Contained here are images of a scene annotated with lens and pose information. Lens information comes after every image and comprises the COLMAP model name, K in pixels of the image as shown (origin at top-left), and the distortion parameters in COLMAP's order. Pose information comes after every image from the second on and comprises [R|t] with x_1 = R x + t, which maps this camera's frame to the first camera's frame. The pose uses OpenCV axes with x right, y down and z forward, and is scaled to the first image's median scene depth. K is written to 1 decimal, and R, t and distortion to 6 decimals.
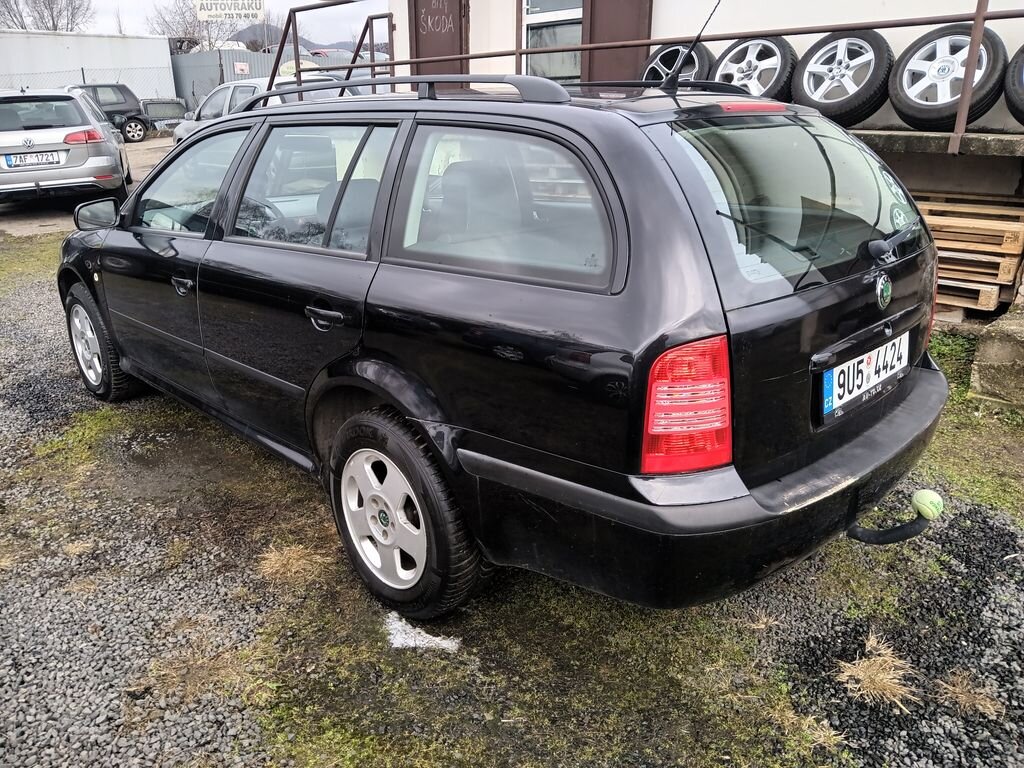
lens RADIAL K [[763.8, 0, 512.0], [0, 763.8, 384.0], [0, 0, 1]] dist [0.044747, -0.094718]
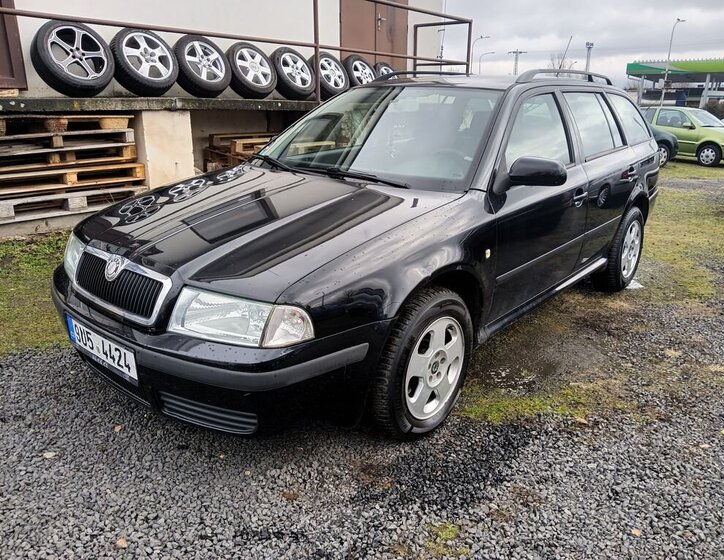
lens RADIAL K [[569.6, 0, 362.0], [0, 569.6, 280.0], [0, 0, 1]] dist [-0.017342, -0.007811]
pose [[-0.077144, -0.299201, 0.951067, -0.841841], [0.316460, 0.897235, 0.307934, -0.261041], [-0.945464, 0.324729, 0.025469, 0.807196]]
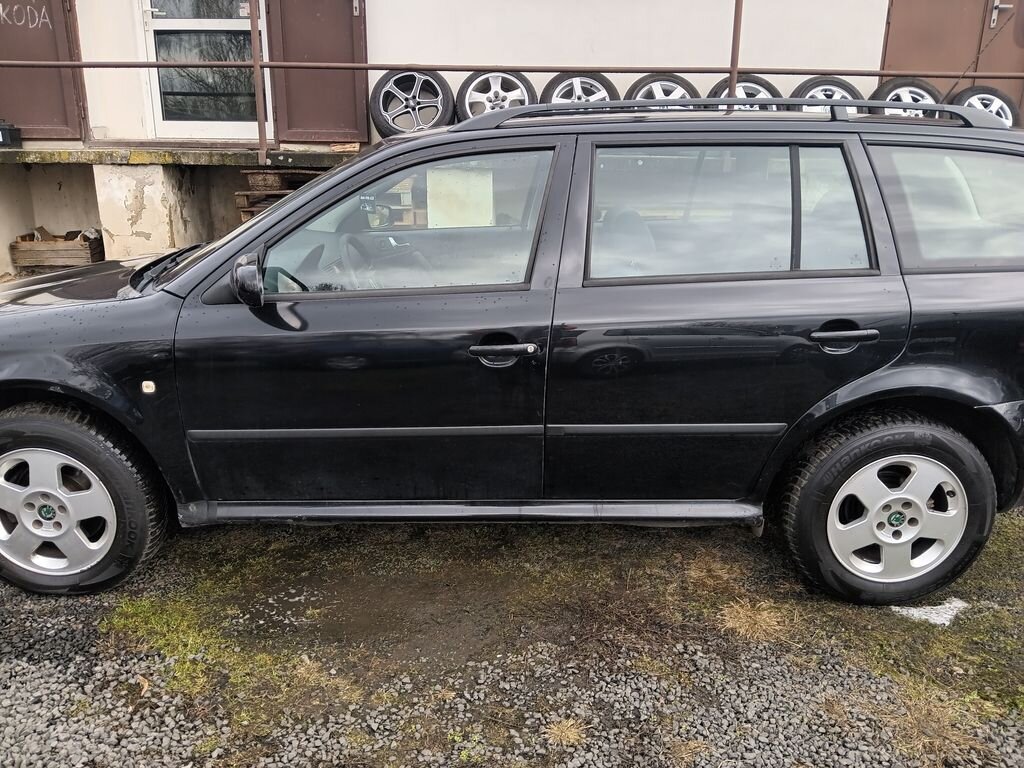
lens RADIAL K [[763.8, 0, 512.0], [0, 763.8, 384.0], [0, 0, 1]] dist [0.044747, -0.094718]
pose [[0.707369, -0.201142, 0.677622, -0.535209], [0.222067, 0.973357, 0.057111, -0.079786], [-0.671055, 0.110079, 0.733190, 0.250261]]
